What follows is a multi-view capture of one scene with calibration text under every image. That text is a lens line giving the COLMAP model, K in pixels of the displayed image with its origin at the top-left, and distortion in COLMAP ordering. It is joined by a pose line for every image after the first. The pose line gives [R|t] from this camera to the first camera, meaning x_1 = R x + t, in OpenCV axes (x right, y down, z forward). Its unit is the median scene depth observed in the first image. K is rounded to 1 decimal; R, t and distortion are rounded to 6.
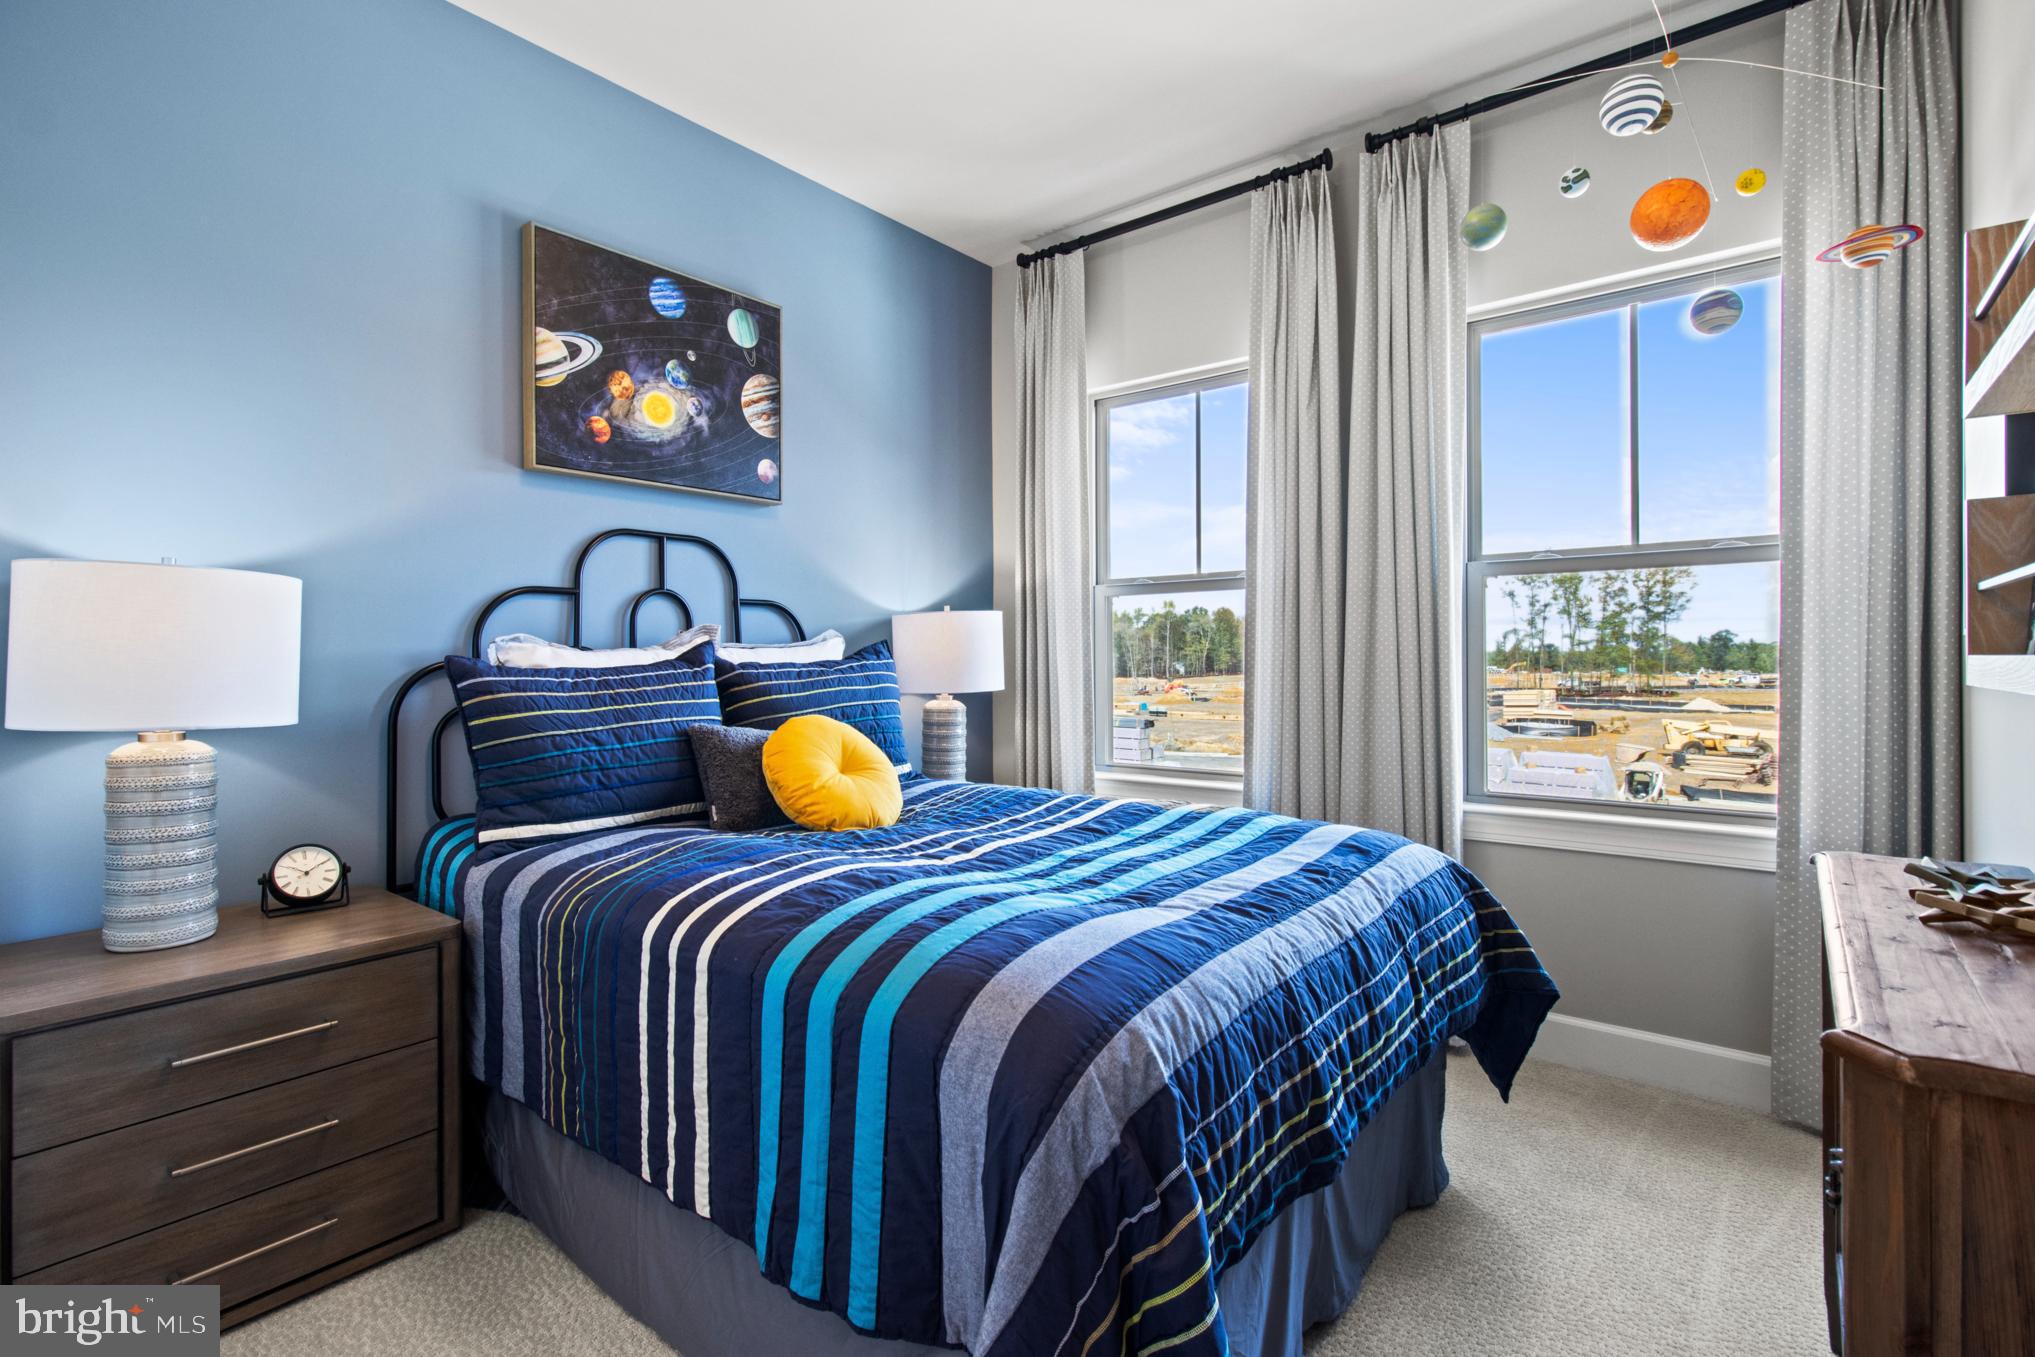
lens RADIAL K [[950.7, 0, 1011.5], [0, 950.7, 663.4], [0, 0, 1]] dist [0.006040, 0.001164]
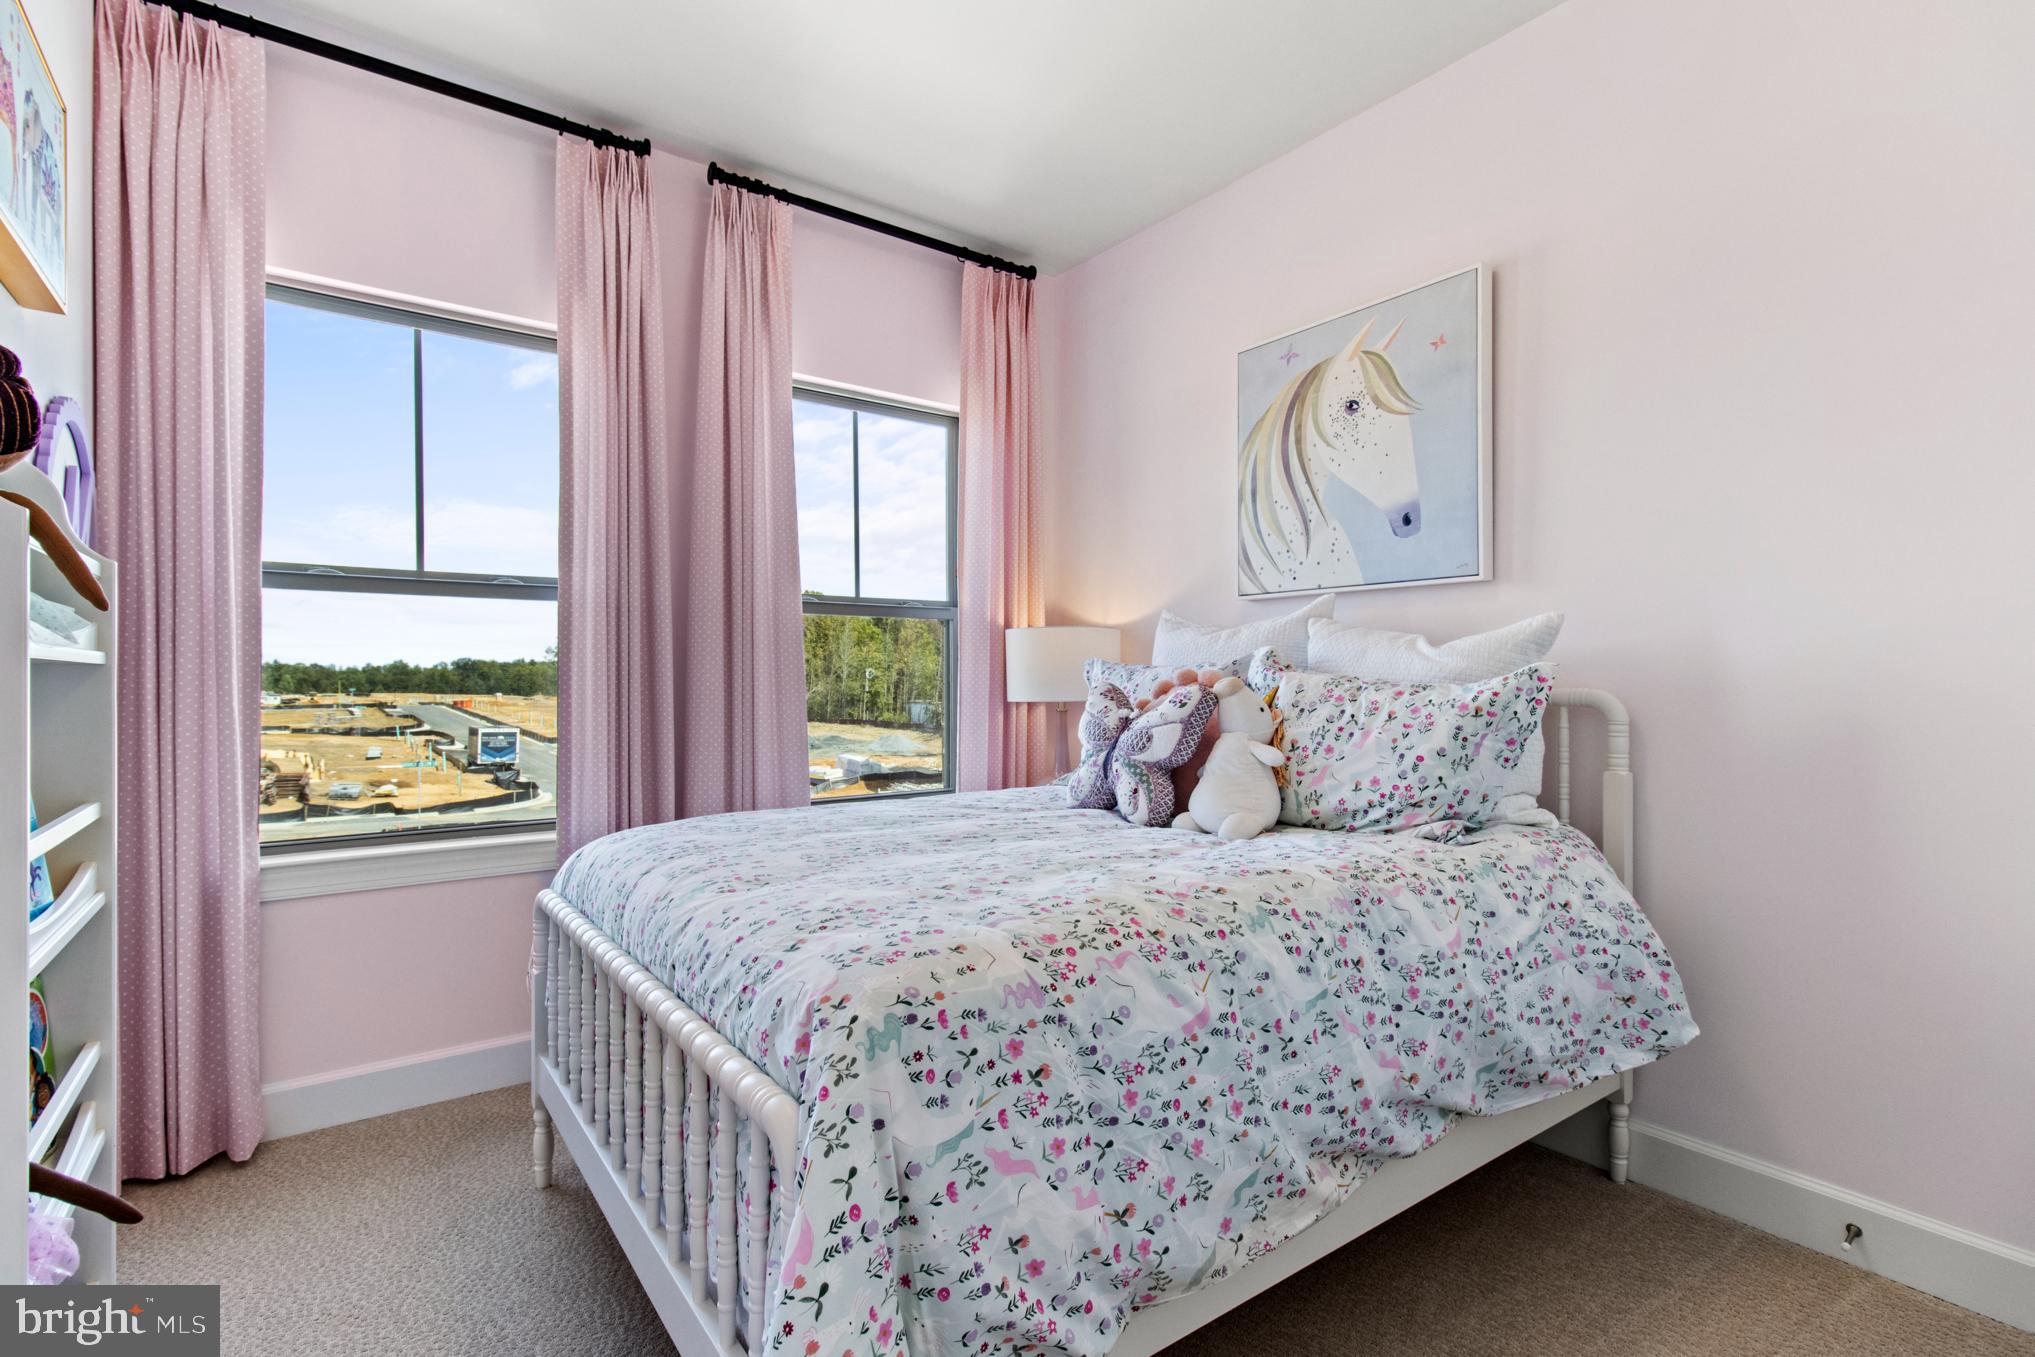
lens RADIAL K [[950.7, 0, 1010.9], [0, 950.7, 678.3], [0, 0, 1]] dist [0.006040, 0.001164]
pose [[0.250869, -0.001276, 0.968020, -0.411925], [0.007402, 0.999972, -0.000600, -0.009090], [-0.967993, 0.007315, 0.250871, 0.362002]]
